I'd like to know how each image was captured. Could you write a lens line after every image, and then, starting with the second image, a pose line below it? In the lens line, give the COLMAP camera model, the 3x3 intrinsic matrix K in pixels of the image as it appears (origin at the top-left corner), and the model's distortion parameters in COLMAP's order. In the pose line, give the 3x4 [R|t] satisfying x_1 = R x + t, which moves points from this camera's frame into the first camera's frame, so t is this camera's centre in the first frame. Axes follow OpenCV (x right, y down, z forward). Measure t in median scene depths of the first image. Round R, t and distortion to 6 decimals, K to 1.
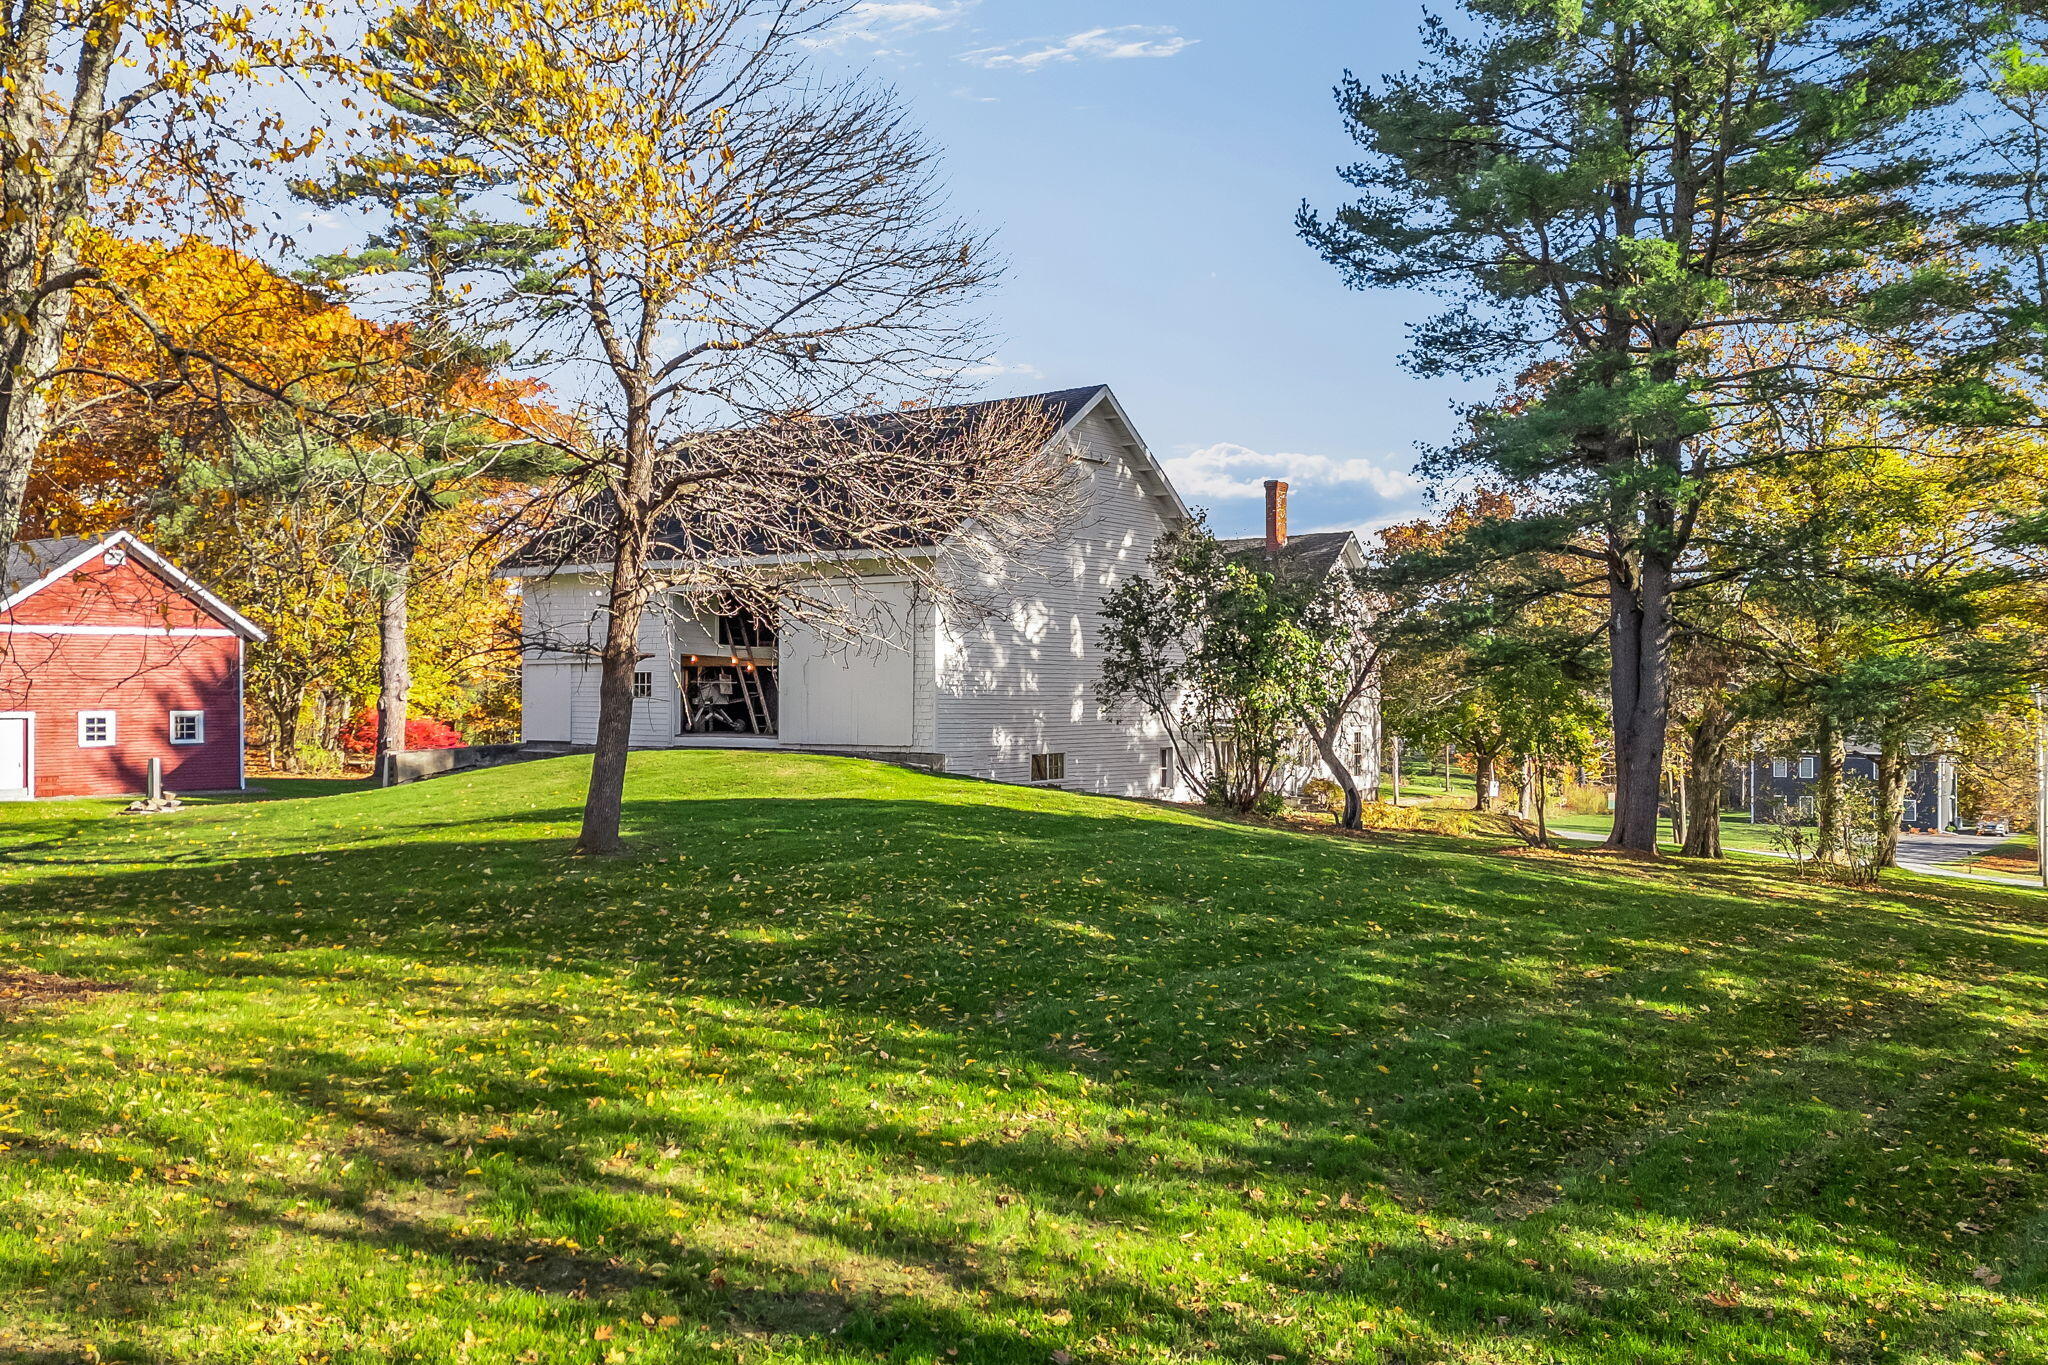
lens RADIAL K [[1752.0, 0, 1024.0], [0, 1752.0, 682.5], [0, 0, 1]] dist [0.018956, 0.009932]
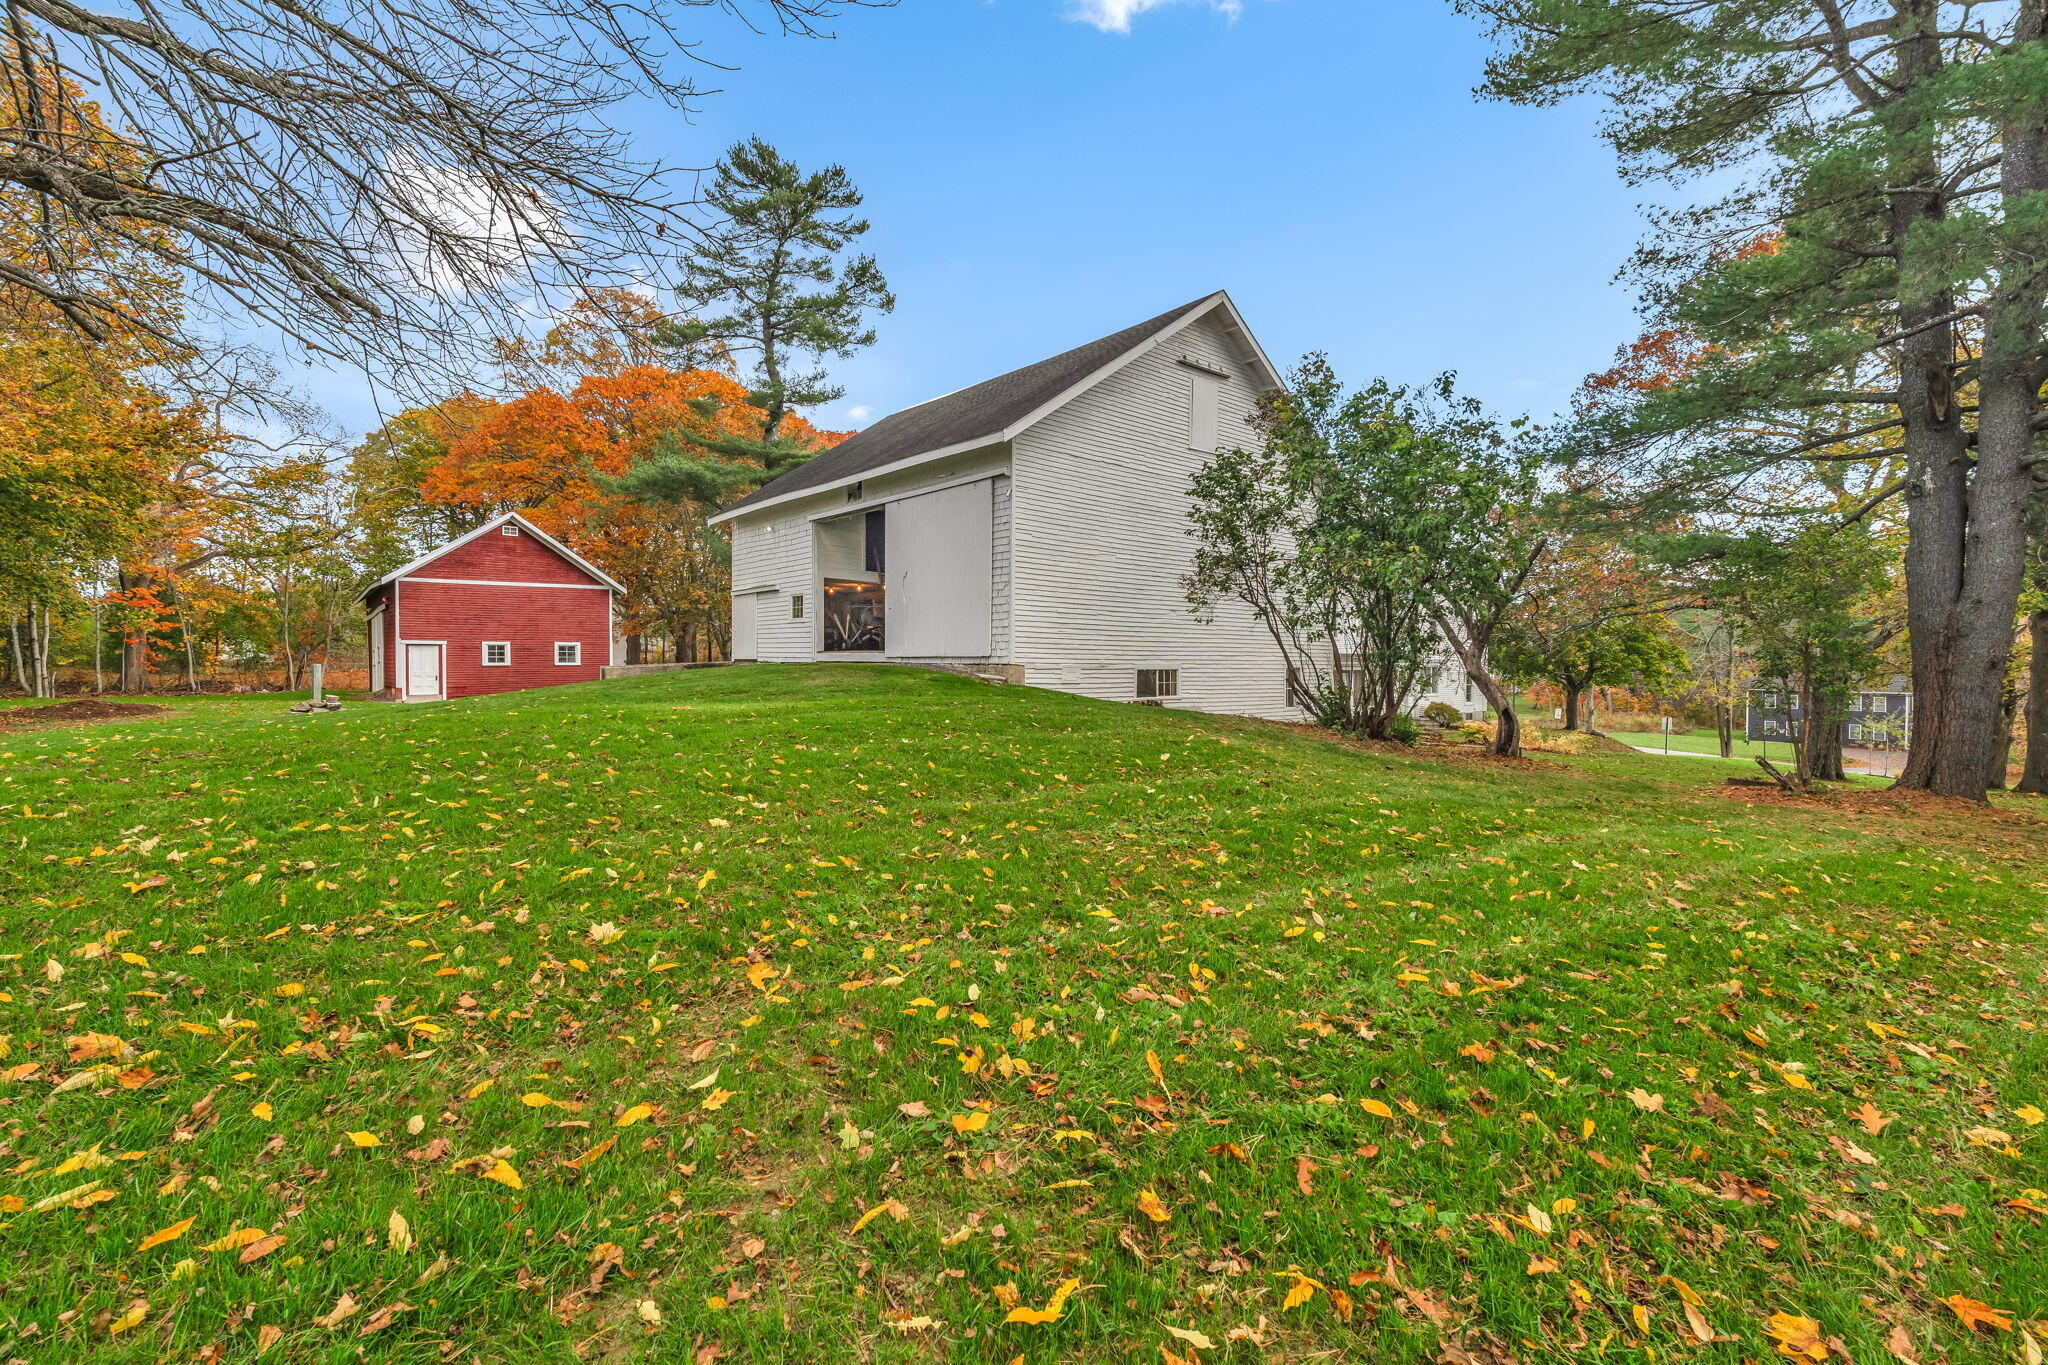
lens RADIAL K [[892.2, 0, 1024.0], [0, 892.2, 682.5], [0, 0, 1]] dist [-0.005277, -0.000834]
pose [[0.971131, 0.007858, -0.238417, 0.065190], [-0.000096, 0.999470, 0.032549, 0.034463], [0.238546, -0.031587, 0.970617, 0.540570]]
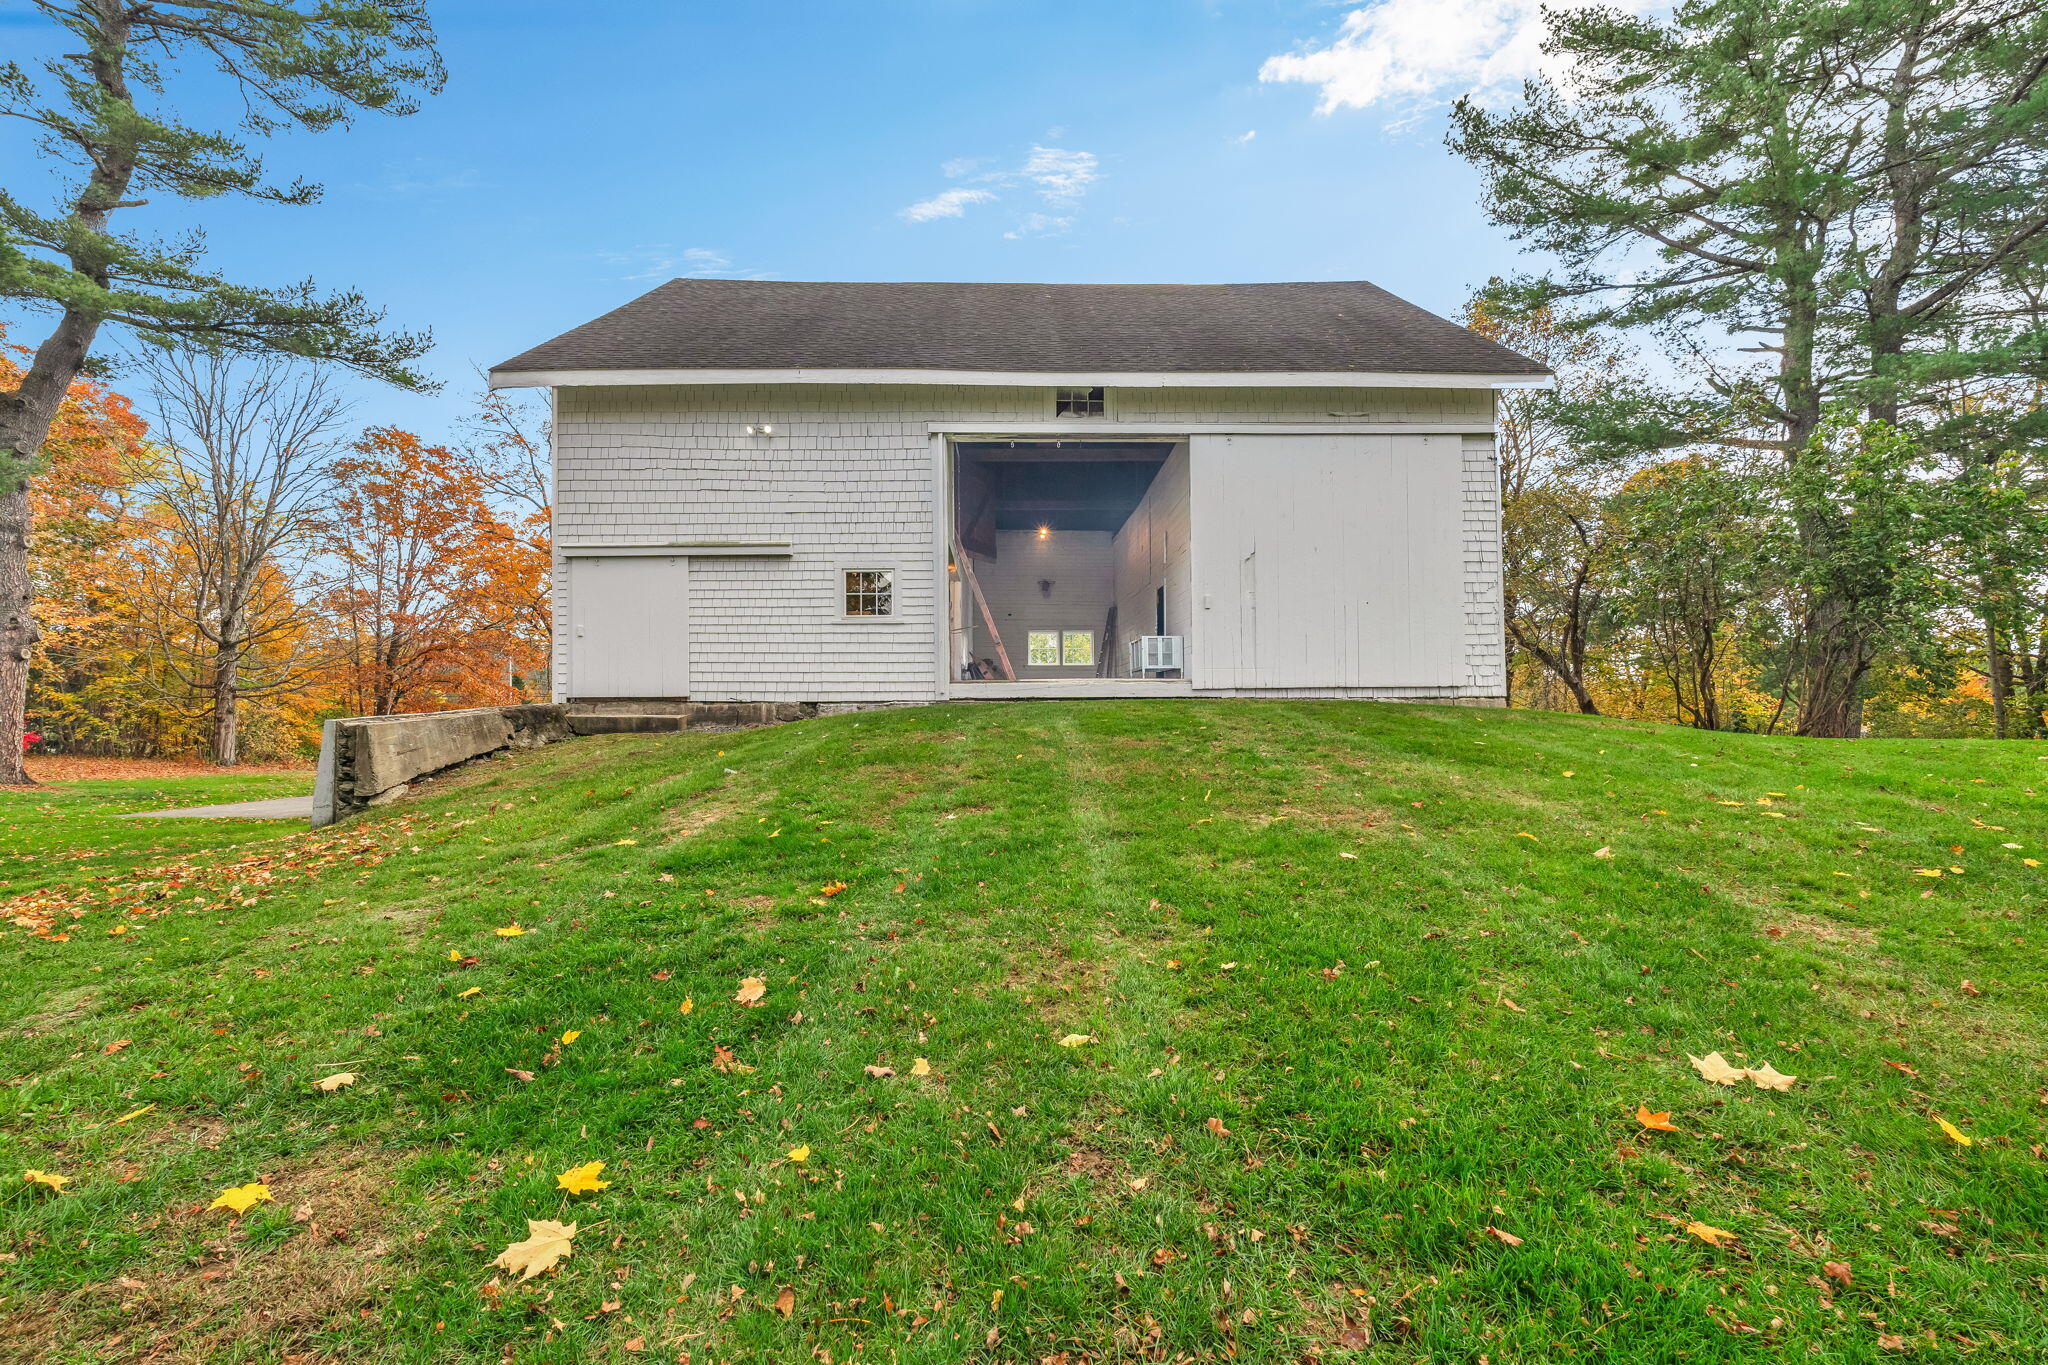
lens RADIAL K [[895.2, 0, 1024.0], [0, 895.2, 682.5], [0, 0, 1]] dist [0.000982, 0.000287]
pose [[0.798566, 0.001799, 0.601905, -0.415196], [0.005692, 0.999928, -0.010541, 0.038201], [-0.601881, 0.011844, 0.798498, 0.836914]]
